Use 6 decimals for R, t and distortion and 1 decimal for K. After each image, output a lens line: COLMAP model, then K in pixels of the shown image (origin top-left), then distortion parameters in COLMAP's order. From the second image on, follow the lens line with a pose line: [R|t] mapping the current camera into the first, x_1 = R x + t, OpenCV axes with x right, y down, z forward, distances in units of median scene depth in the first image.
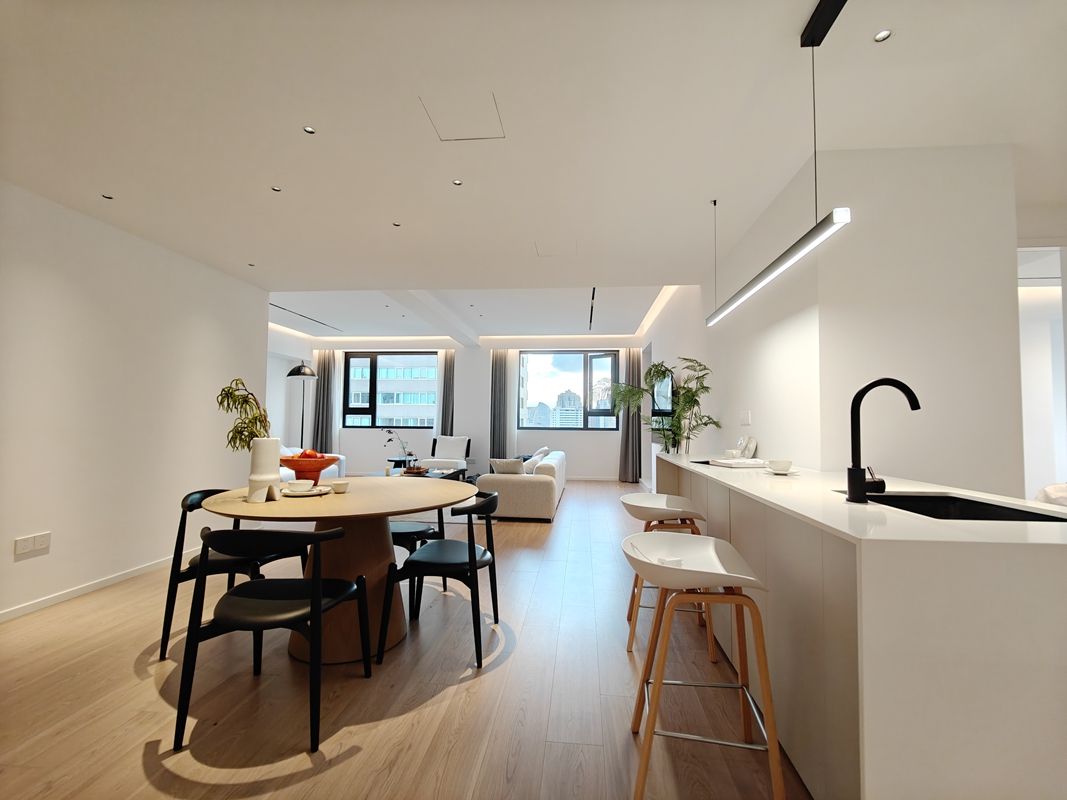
lens RADIAL K [[464.2, 0, 533.5], [0, 464.2, 400.0], [0, 0, 1]] dist [0.001519, -0.000522]
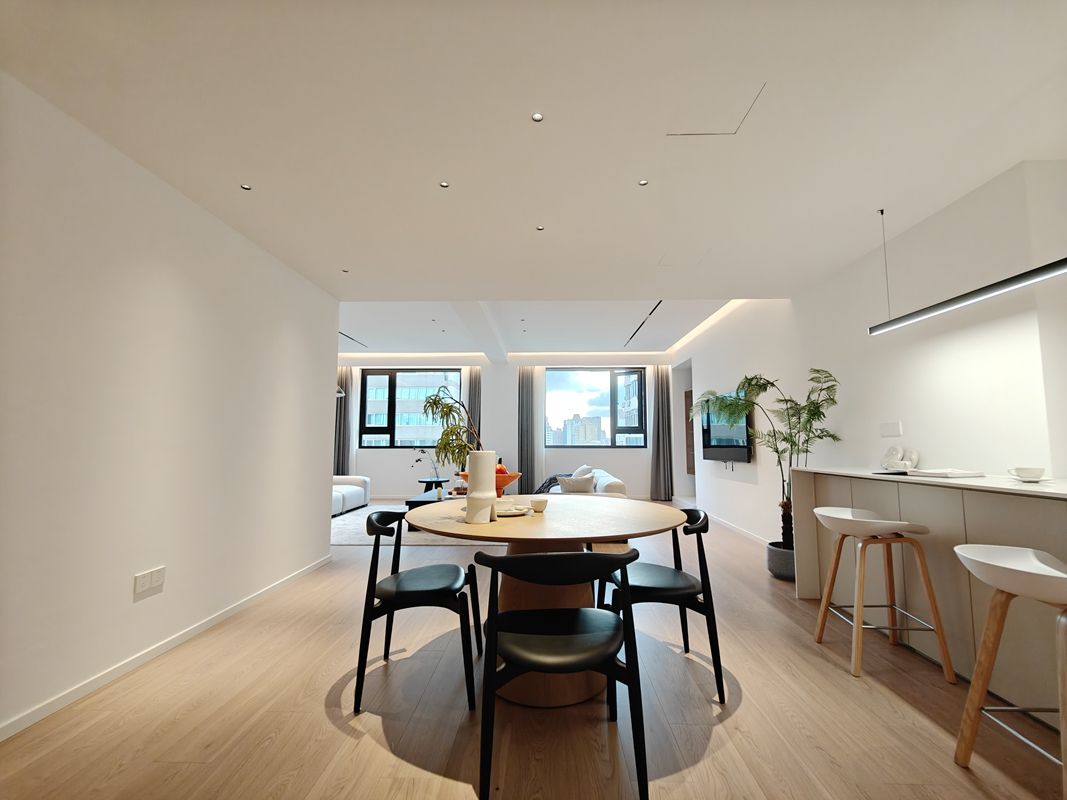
lens RADIAL K [[464.2, 0, 533.5], [0, 464.2, 400.0], [0, 0, 1]] dist [0.001519, -0.000522]
pose [[0.997270, -0.002917, 0.073787, -0.134851], [0.006186, 0.999007, -0.044120, 0.005715], [-0.073585, 0.044456, 0.996298, 0.024096]]
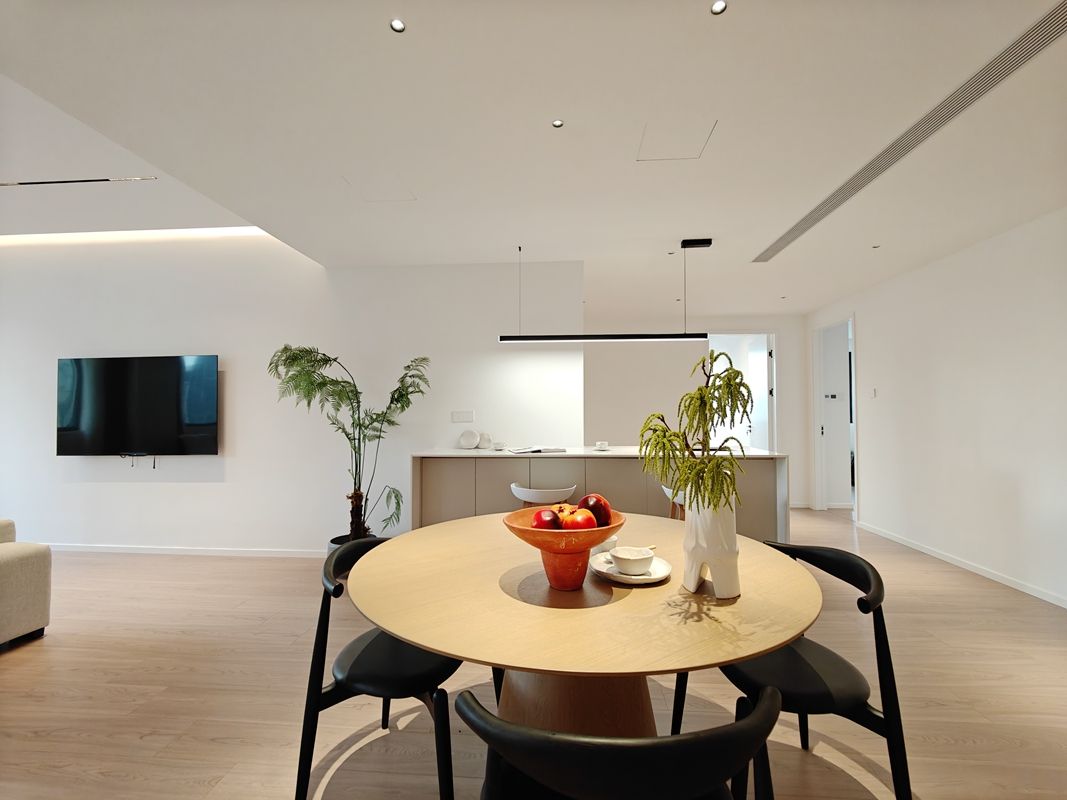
lens RADIAL K [[463.1, 0, 563.4], [0, 463.1, 407.5], [0, 0, 1]] dist [0.001656, -0.000039]
pose [[-0.019339, 0.016446, 0.999678, -0.274544], [-0.046126, 0.998785, -0.017324, 0.008637], [-0.998748, -0.046446, -0.018557, 0.276842]]
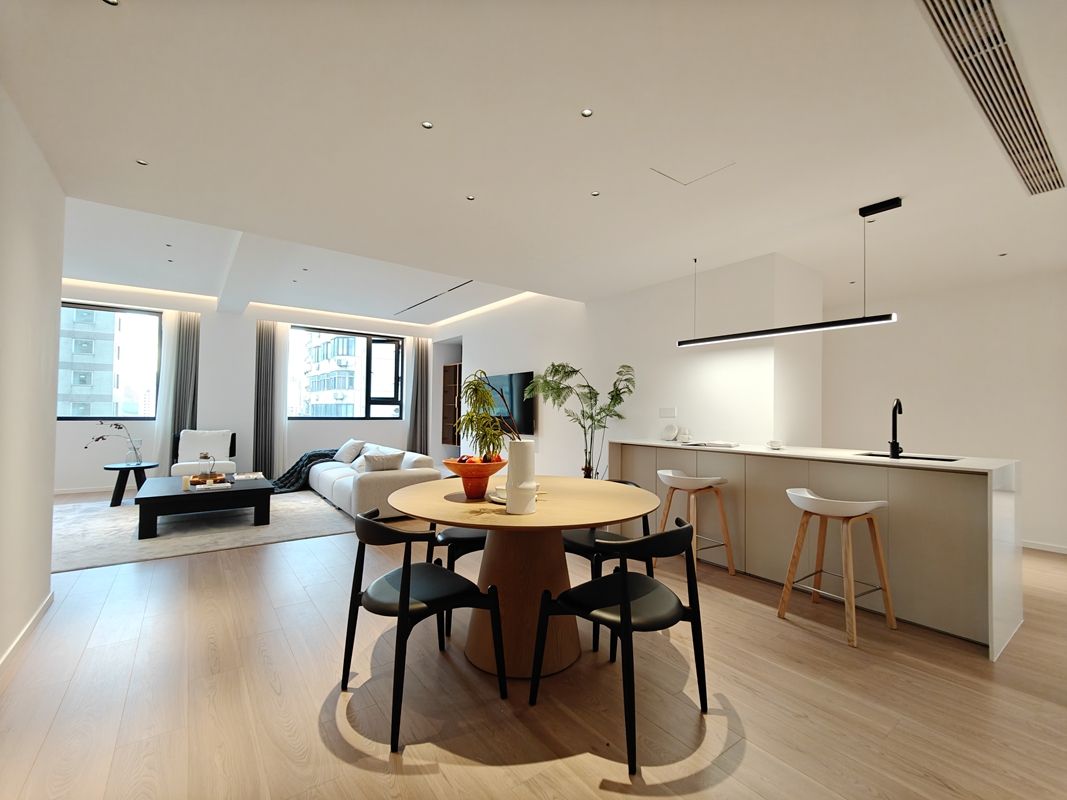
lens RADIAL K [[468.0, 0, 533.5], [0, 468.0, 400.0], [0, 0, 1]] dist [0.004440, -0.000039]
pose [[0.737431, 0.016419, 0.675223, -0.288289], [-0.037189, 0.999175, 0.016319, -0.002398], [-0.674398, -0.037145, 0.737433, 0.084415]]
